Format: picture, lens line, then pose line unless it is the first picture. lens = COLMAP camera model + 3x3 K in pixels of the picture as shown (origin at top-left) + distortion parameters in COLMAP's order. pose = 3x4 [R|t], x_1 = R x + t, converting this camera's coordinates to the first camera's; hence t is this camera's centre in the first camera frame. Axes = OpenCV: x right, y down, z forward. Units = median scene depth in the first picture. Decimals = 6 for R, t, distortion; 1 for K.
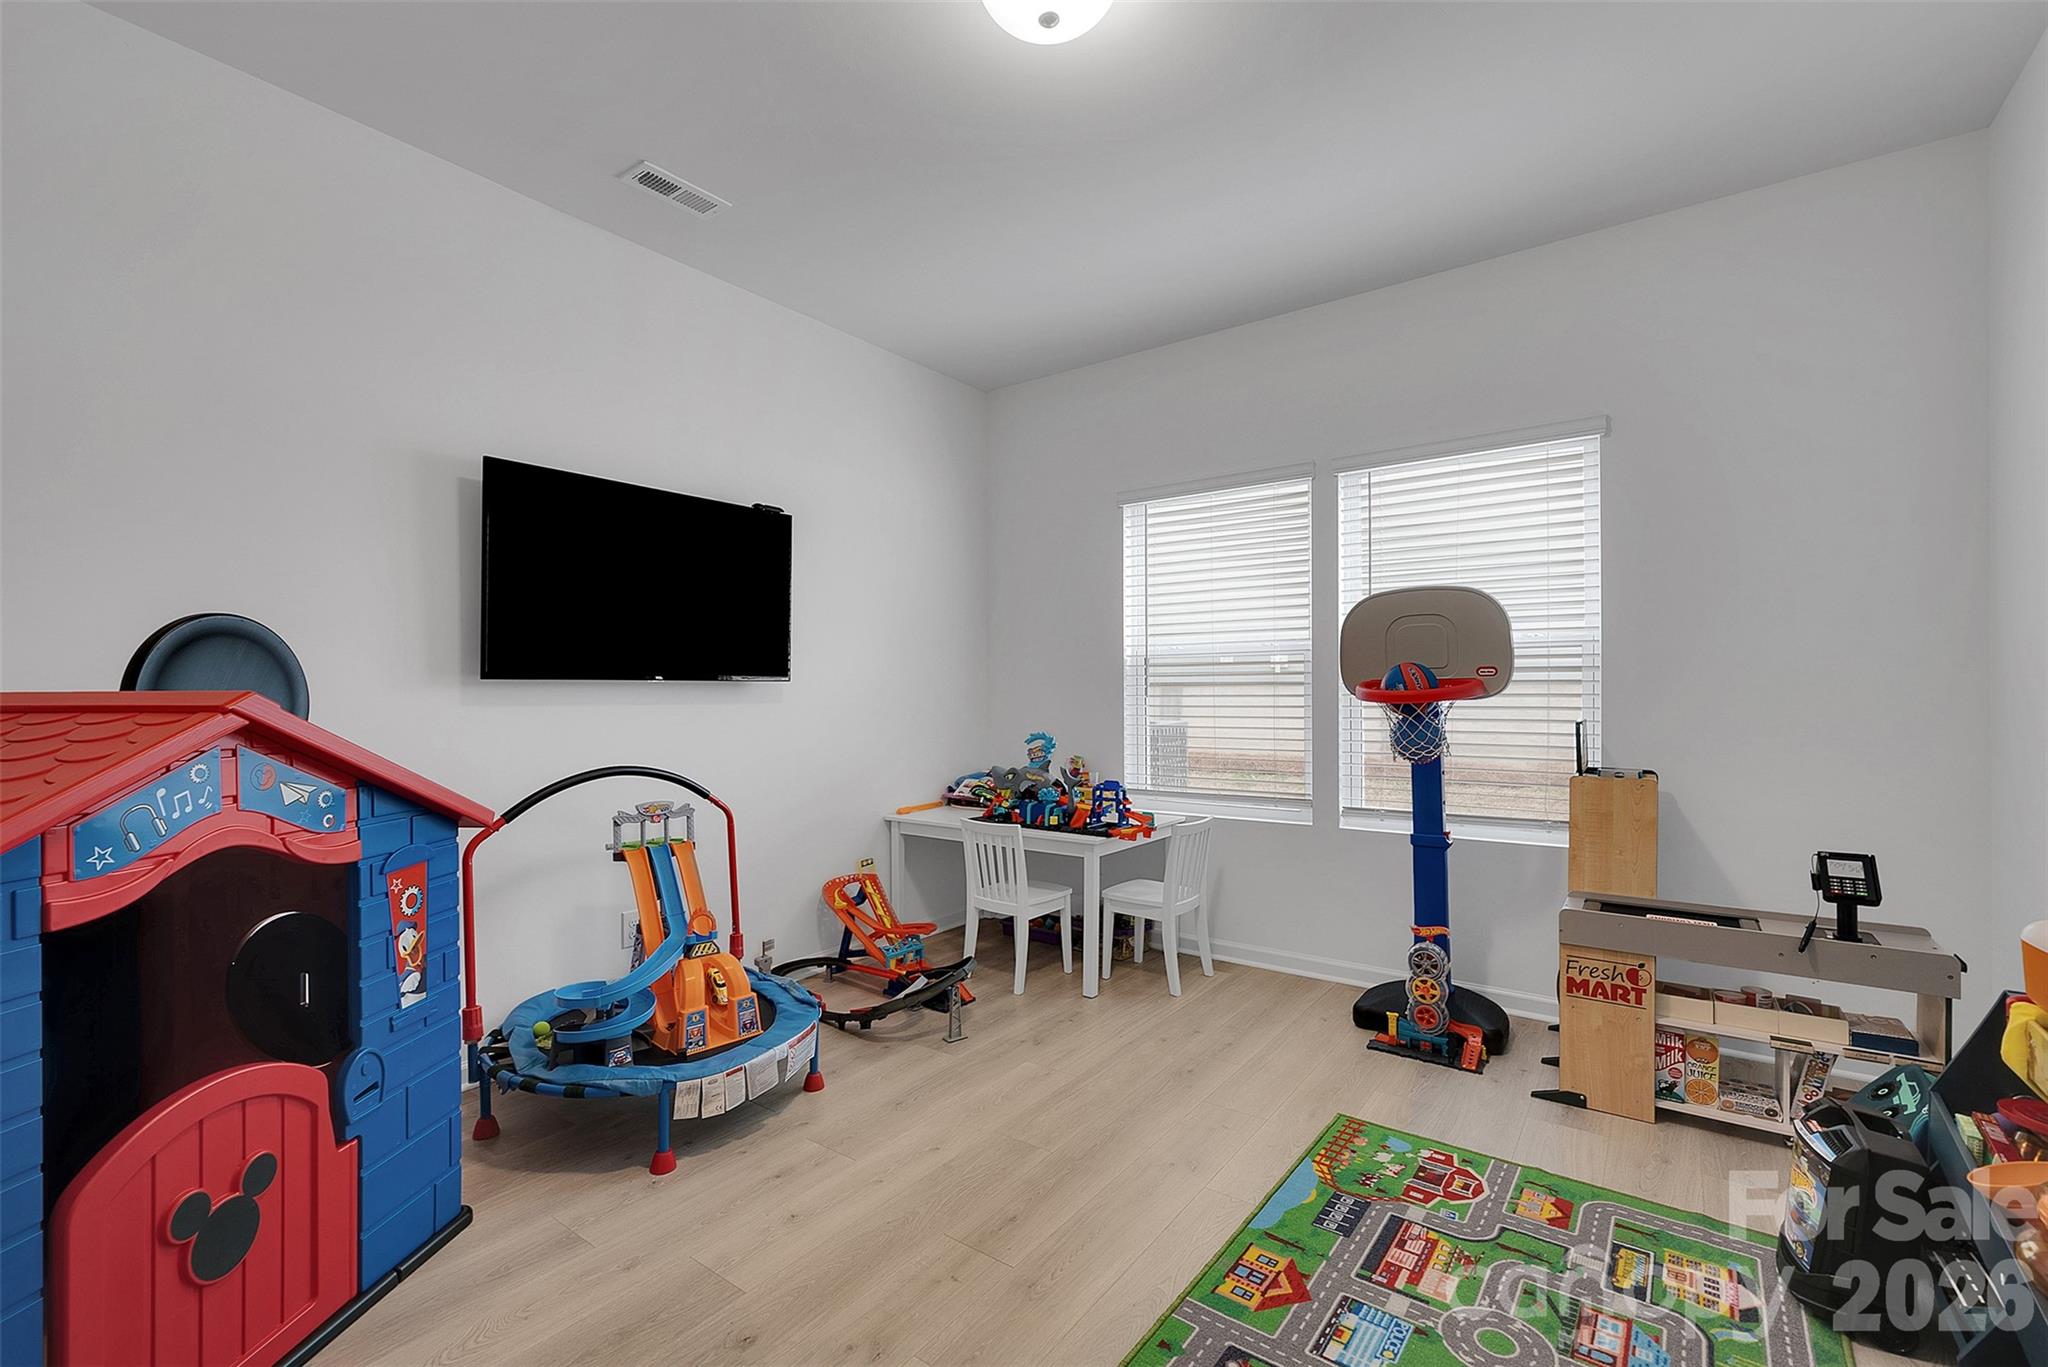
lens RADIAL K [[885.5, 0, 1028.0], [0, 885.5, 691.1], [0, 0, 1]] dist [-0.000503, -0.000225]
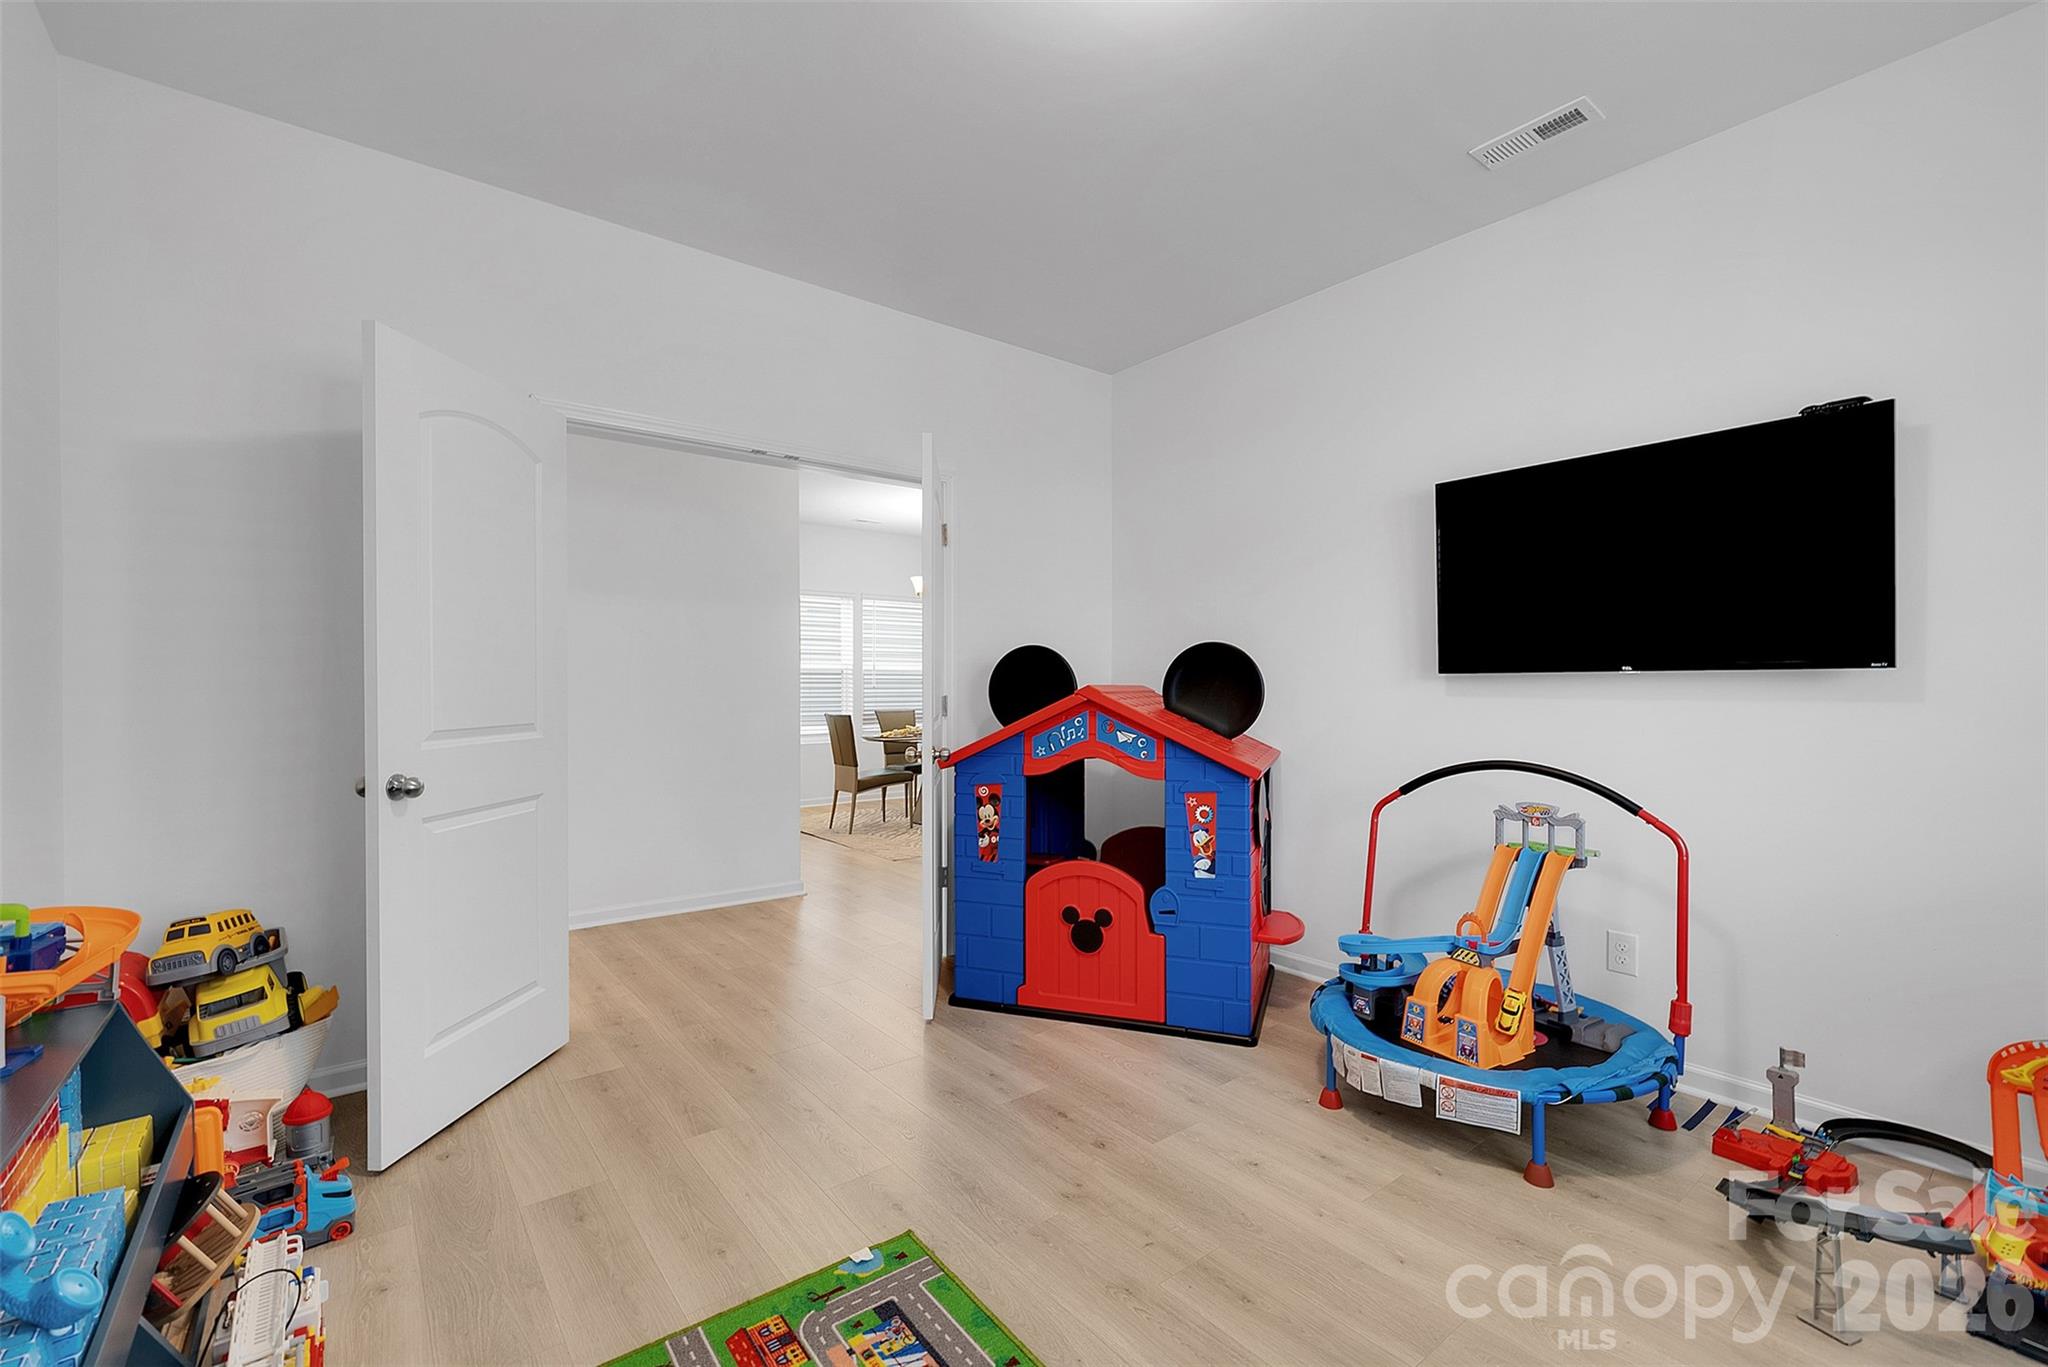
lens RADIAL K [[871.5, 0, 1007.2], [0, 871.5, 687.4], [0, 0, 1]] dist [-0.000256, -0.000216]
pose [[-0.279726, 0.009100, -0.960037, 0.805566], [0.003861, 0.999958, 0.008353, -0.008504], [0.960072, -0.001370, -0.279749, 0.950808]]
